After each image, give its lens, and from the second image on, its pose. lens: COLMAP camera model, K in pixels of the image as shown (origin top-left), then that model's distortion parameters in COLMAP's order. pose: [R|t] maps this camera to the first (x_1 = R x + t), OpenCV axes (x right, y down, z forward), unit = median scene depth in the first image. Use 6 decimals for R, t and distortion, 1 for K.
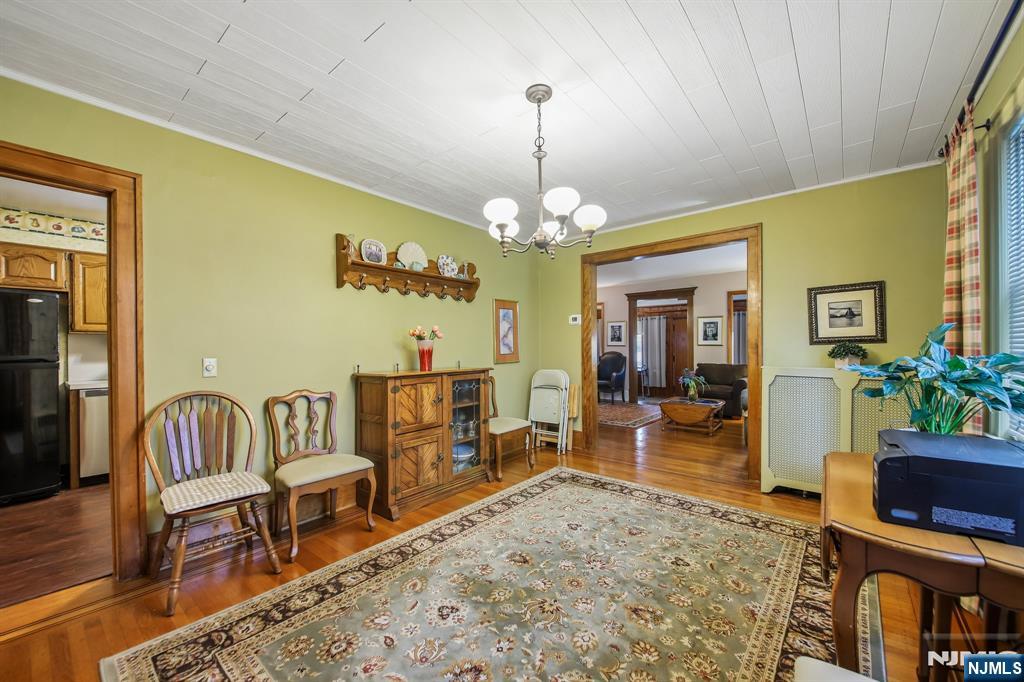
lens RADIAL K [[398.0, 0, 516.7], [0, 398.0, 347.6], [0, 0, 1]] dist [0.016590, -0.009295]
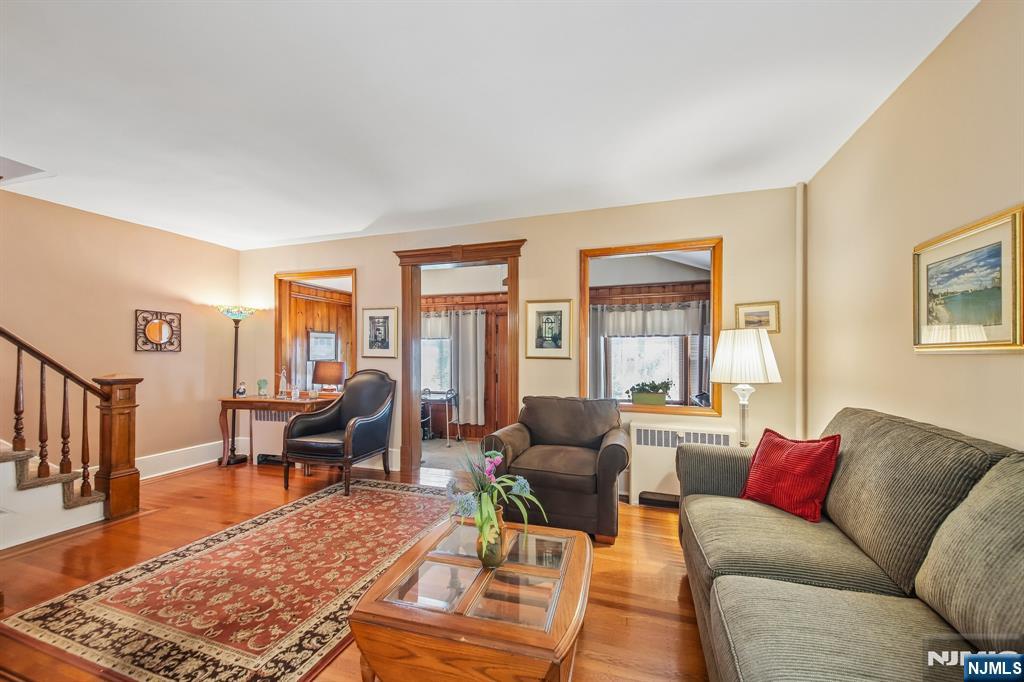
lens RADIAL K [[398.0, 0, 507.1], [0, 398.0, 352.9], [0, 0, 1]] dist [0.016590, -0.009295]
pose [[0.941241, 0.010920, 0.337559, 0.631666], [-0.006803, 0.999887, -0.013375, -0.012242], [-0.337667, 0.010293, 0.941209, 1.295711]]
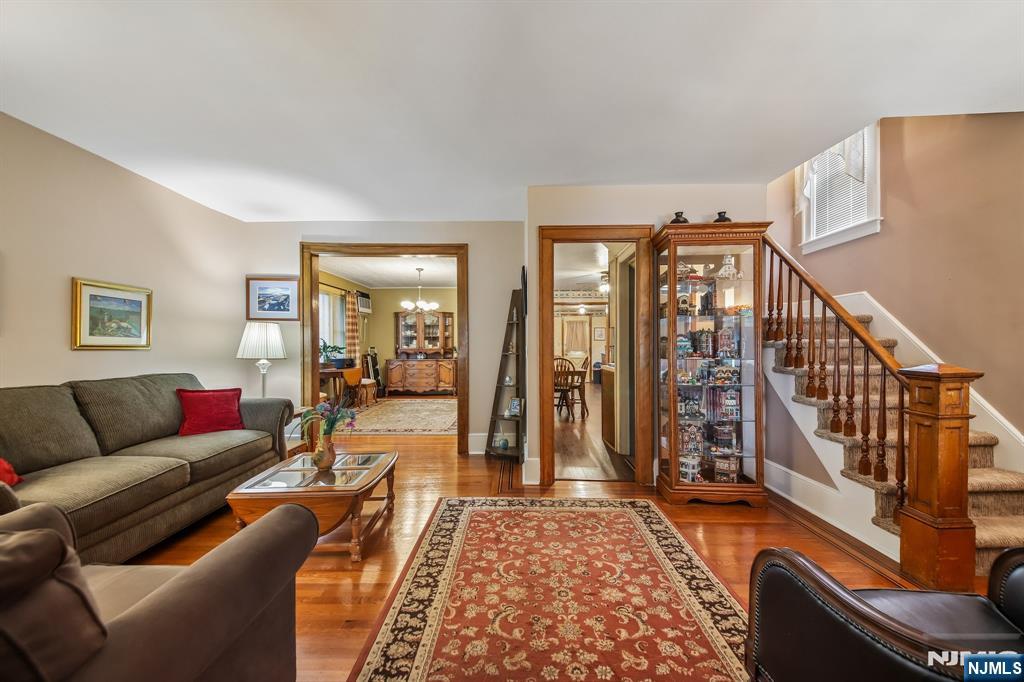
lens RADIAL K [[398.0, 0, 513.7], [0, 398.0, 353.4], [0, 0, 1]] dist [0.016590, -0.009295]
pose [[-0.784909, 0.026218, -0.619056, 0.972499], [0.006703, 0.999405, 0.033828, -0.010510], [0.619575, 0.022403, -0.784618, 2.609671]]
